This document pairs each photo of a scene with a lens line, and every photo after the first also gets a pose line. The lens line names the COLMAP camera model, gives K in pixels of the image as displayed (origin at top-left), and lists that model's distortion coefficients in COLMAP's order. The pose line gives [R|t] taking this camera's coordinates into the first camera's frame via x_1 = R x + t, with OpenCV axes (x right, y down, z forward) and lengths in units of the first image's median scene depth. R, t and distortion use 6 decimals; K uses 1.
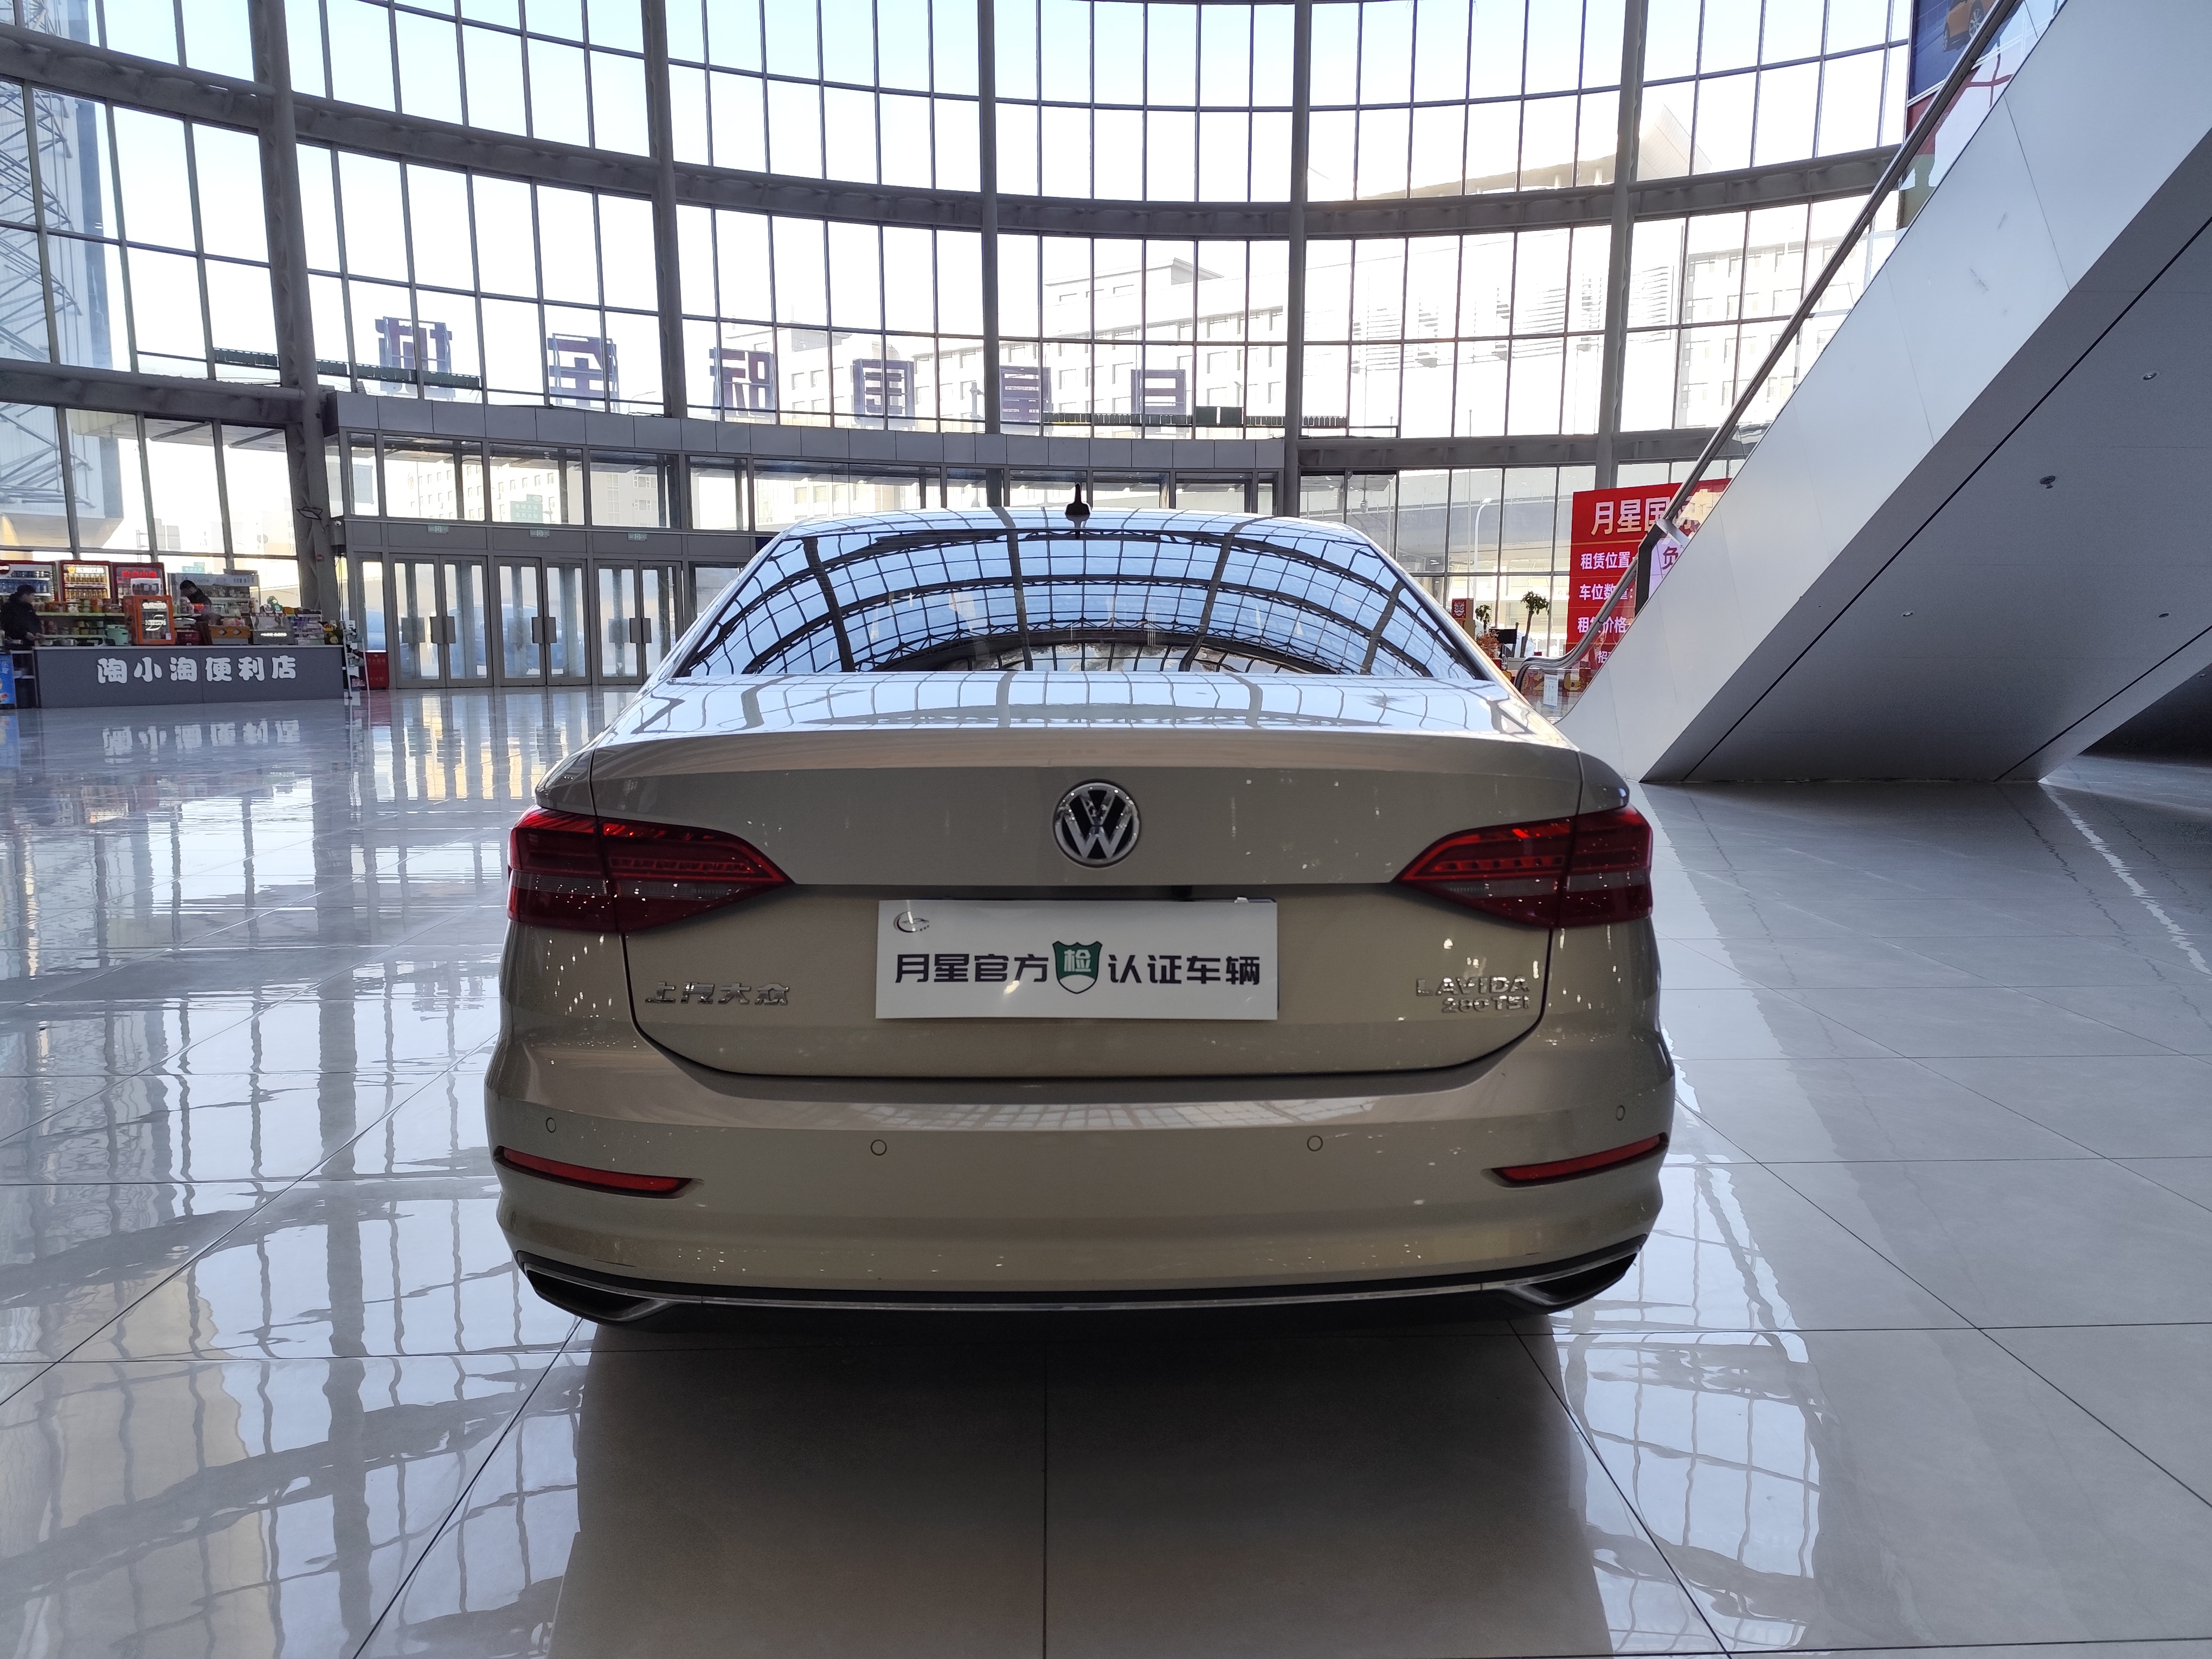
lens RADIAL K [[1477.9, 0, 1106.0], [0, 1477.9, 829.5], [0, 0, 1]] dist [0.050236, -0.047884]
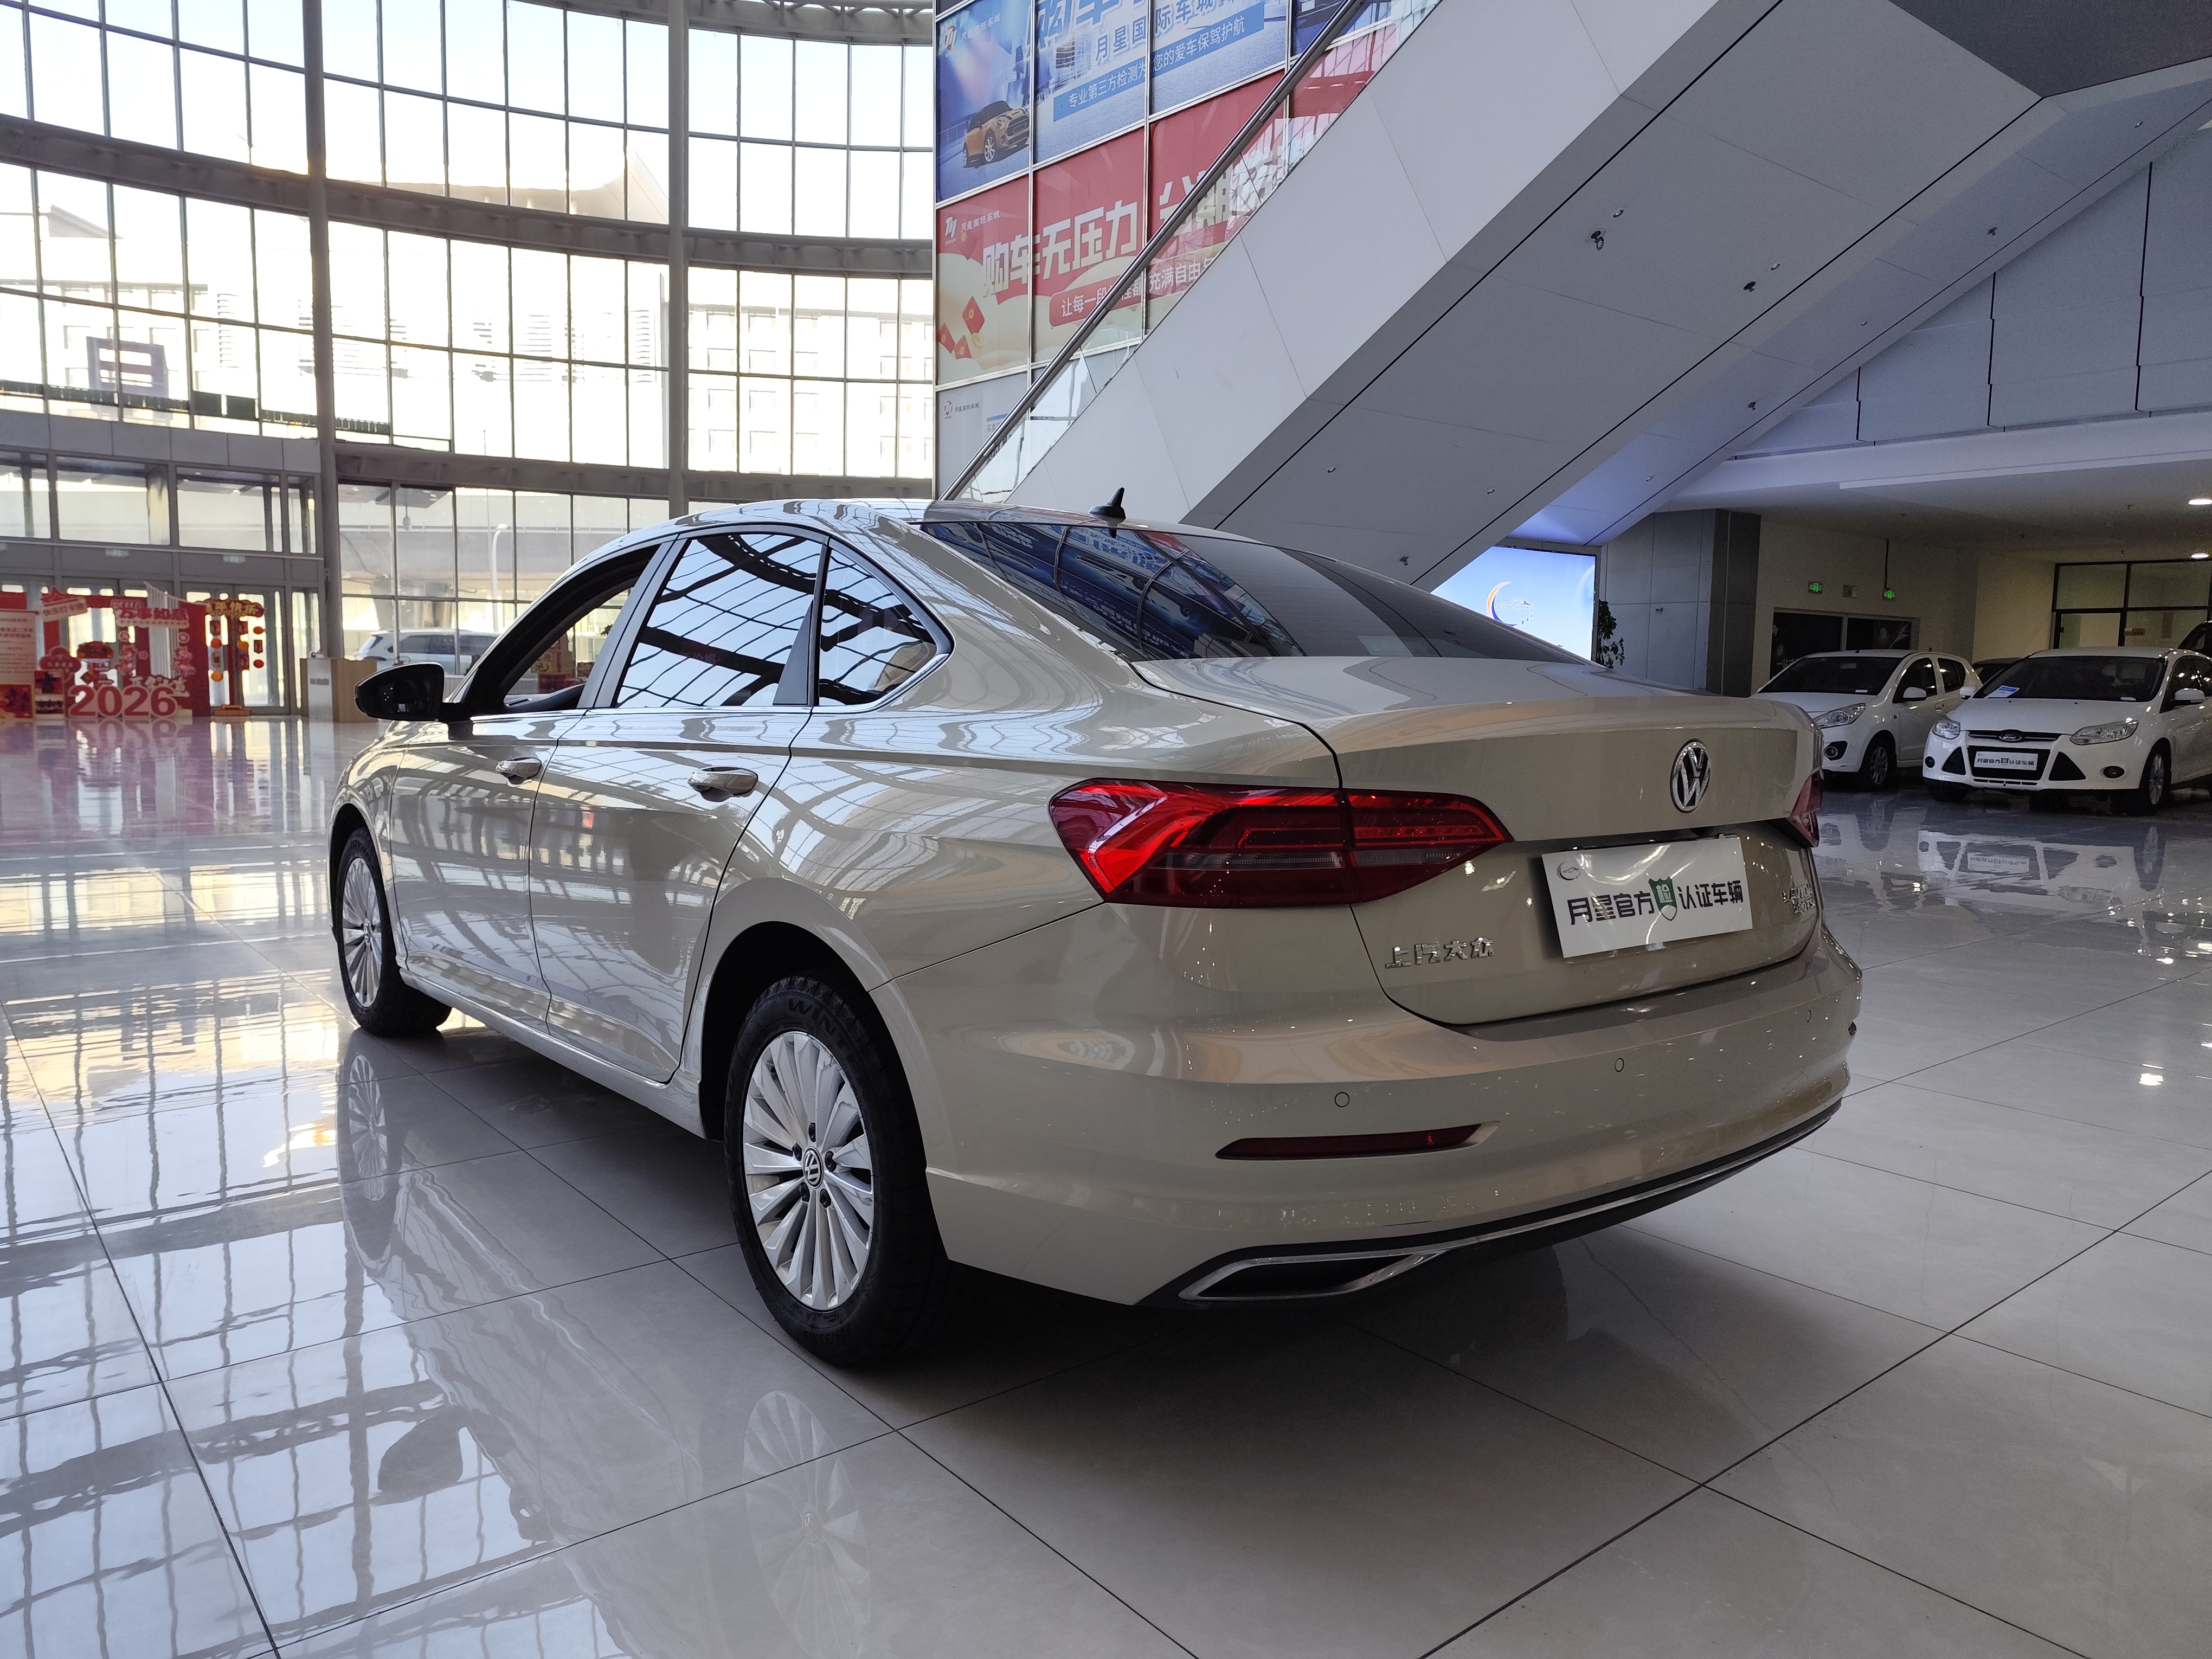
lens RADIAL K [[1500.0, 0, 1118.5], [0, 1500.0, 831.7], [0, 0, 1]] dist [0.036883, -0.039098]
pose [[0.804787, -0.051601, 0.591317, -1.091406], [0.065519, 0.997849, -0.002094, 0.012595], [-0.589937, 0.040428, 0.806437, 0.277773]]
